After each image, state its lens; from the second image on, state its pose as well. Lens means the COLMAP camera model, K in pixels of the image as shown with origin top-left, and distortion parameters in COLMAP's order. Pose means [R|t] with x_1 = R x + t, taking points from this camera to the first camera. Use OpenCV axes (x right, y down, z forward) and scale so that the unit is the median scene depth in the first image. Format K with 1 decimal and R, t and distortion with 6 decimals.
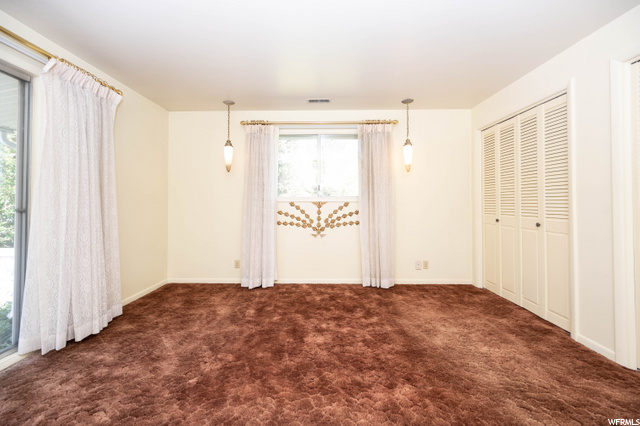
lens RADIAL K [[260.8, 0, 304.1], [0, 260.8, 200.1], [0, 0, 1]] dist [0.001028, 0.000199]
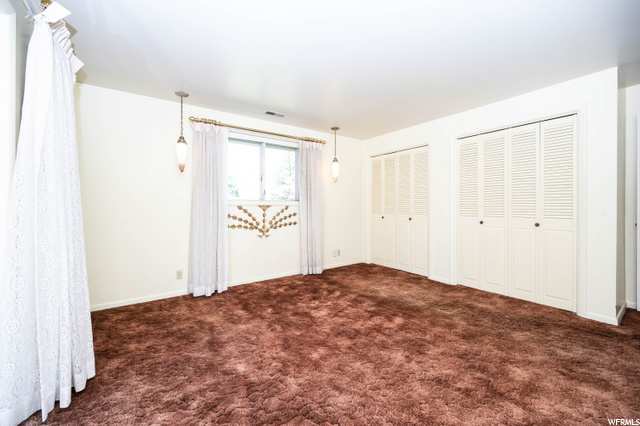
lens RADIAL K [[256.6, 0, 321.7], [0, 256.6, 210.0], [0, 0, 1]] dist [-0.000183, 0.000075]
pose [[0.800726, -0.009686, 0.598952, -0.421846], [-0.004816, 0.999733, 0.022606, 0.000727], [-0.599011, -0.020986, 0.800466, 0.002979]]
